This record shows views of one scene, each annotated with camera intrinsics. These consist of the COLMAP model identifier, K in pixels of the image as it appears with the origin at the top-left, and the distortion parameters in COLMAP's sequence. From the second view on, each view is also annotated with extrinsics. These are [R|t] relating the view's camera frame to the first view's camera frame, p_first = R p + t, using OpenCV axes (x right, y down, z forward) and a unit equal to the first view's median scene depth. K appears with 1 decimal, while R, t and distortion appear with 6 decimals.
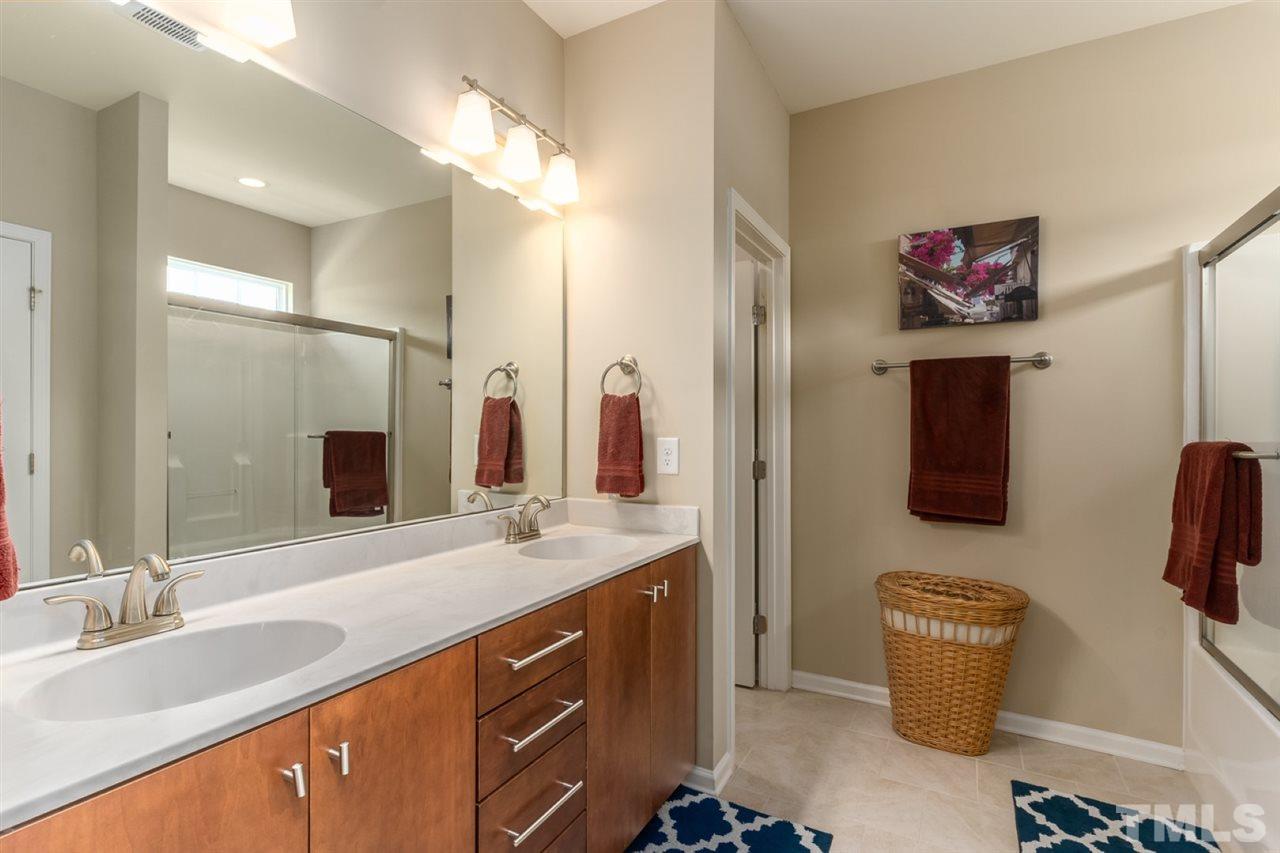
lens RADIAL K [[612.6, 0, 634.2], [0, 612.6, 425.7], [0, 0, 1]] dist [0.001632, -0.000505]
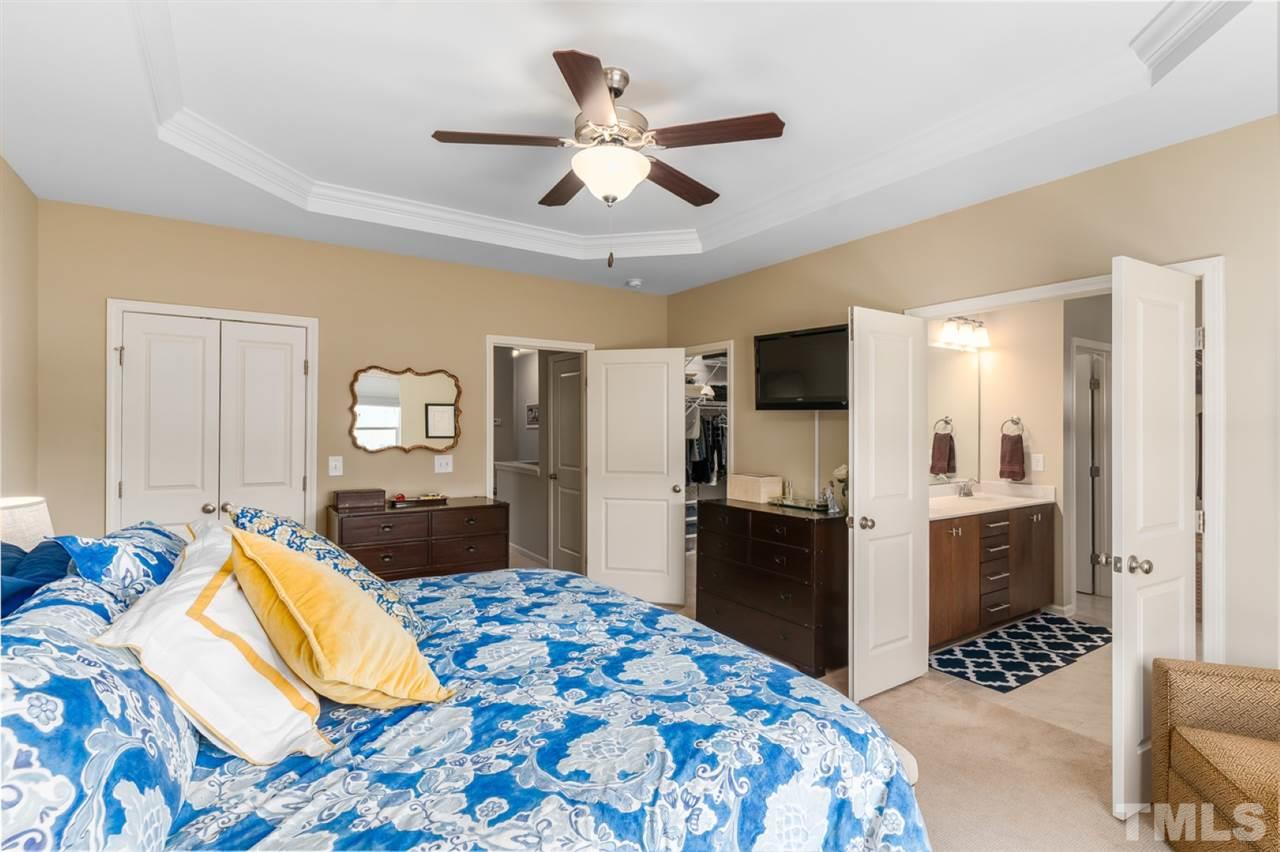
lens RADIAL K [[612.6, 0, 634.2], [0, 612.6, 425.2], [0, 0, 1]] dist [0.001632, -0.000505]
pose [[0.884941, -0.001759, -0.465701, -0.172000], [0.001569, 0.999998, -0.000796, -0.072765], [0.465701, -0.000026, 0.884942, -1.377896]]
